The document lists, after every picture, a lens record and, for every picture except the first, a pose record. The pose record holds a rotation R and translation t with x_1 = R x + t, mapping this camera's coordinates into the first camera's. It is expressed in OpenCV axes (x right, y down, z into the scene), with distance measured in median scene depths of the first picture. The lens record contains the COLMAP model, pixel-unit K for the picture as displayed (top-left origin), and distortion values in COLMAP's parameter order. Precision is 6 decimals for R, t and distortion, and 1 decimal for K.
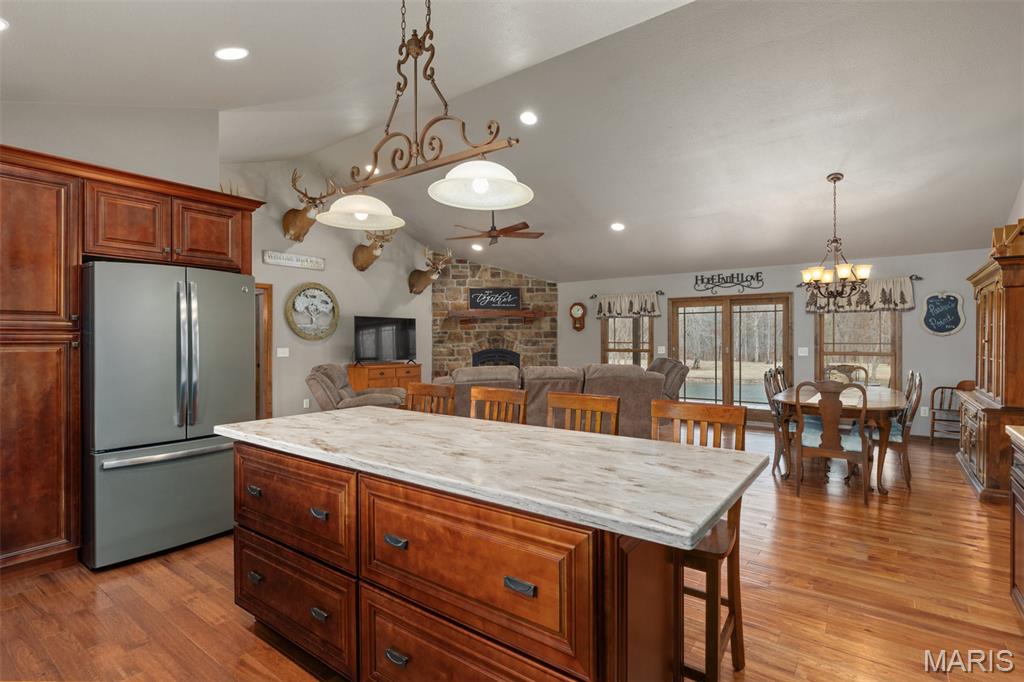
lens RADIAL K [[495.6, 0, 500.5], [0, 495.6, 339.1], [0, 0, 1]] dist [-0.013828, 0.001187]
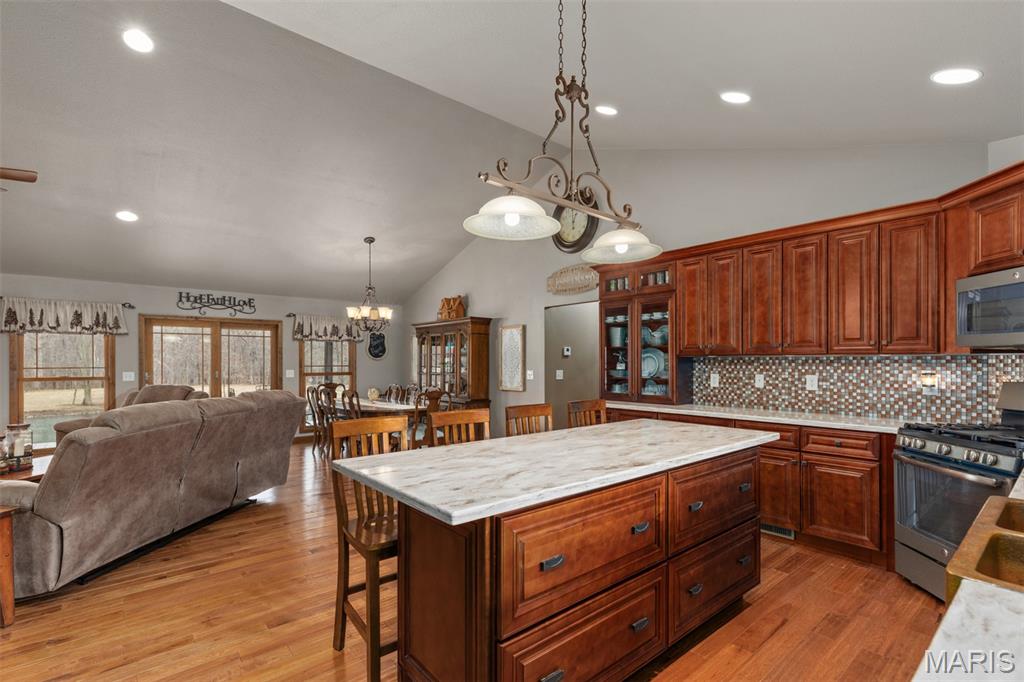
lens RADIAL K [[465.5, 0, 515.6], [0, 465.5, 364.5], [0, 0, 1]] dist [0.000657, 0.000424]
pose [[0.199133, -0.006464, 0.979951, -0.326758], [0.003056, 0.999977, 0.005975, -0.000077], [-0.979968, 0.001804, 0.199148, 0.249924]]
